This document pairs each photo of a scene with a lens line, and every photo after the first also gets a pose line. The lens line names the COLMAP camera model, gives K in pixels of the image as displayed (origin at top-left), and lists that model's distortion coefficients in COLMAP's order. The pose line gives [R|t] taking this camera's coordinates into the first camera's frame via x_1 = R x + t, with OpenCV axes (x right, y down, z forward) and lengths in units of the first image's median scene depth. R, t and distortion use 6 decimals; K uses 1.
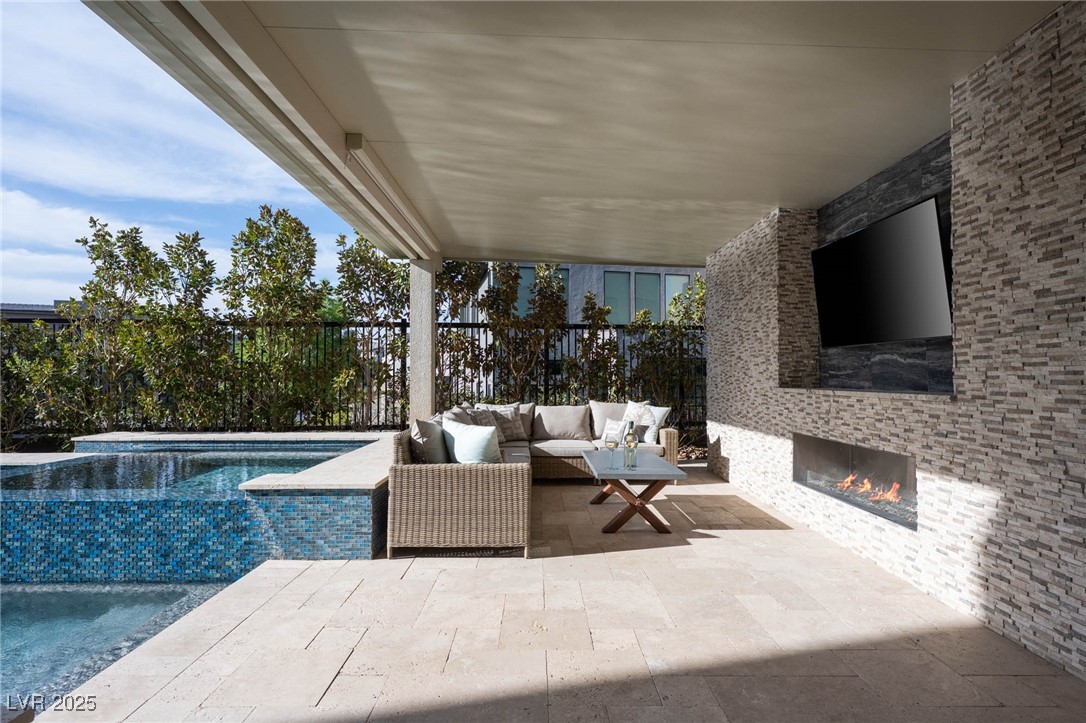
lens RADIAL K [[560.5, 0, 544.9], [0, 560.5, 355.6], [0, 0, 1]] dist [0.004061, 0.000244]
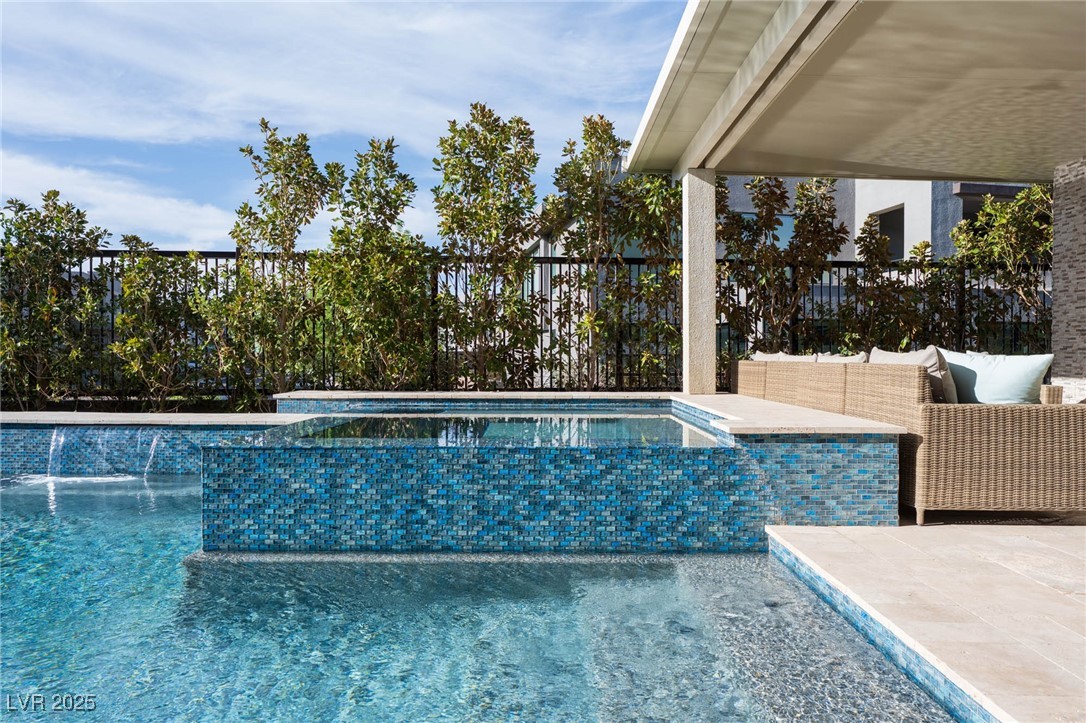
lens RADIAL K [[682.1, 0, 543.7], [0, 682.1, 364.7], [0, 0, 1]] dist [0.002863, 0.002221]
pose [[0.999816, 0.000851, -0.019170, -0.773229], [0.000082, 0.998817, 0.048632, 0.099376], [0.019189, -0.048624, 0.998633, 0.074286]]
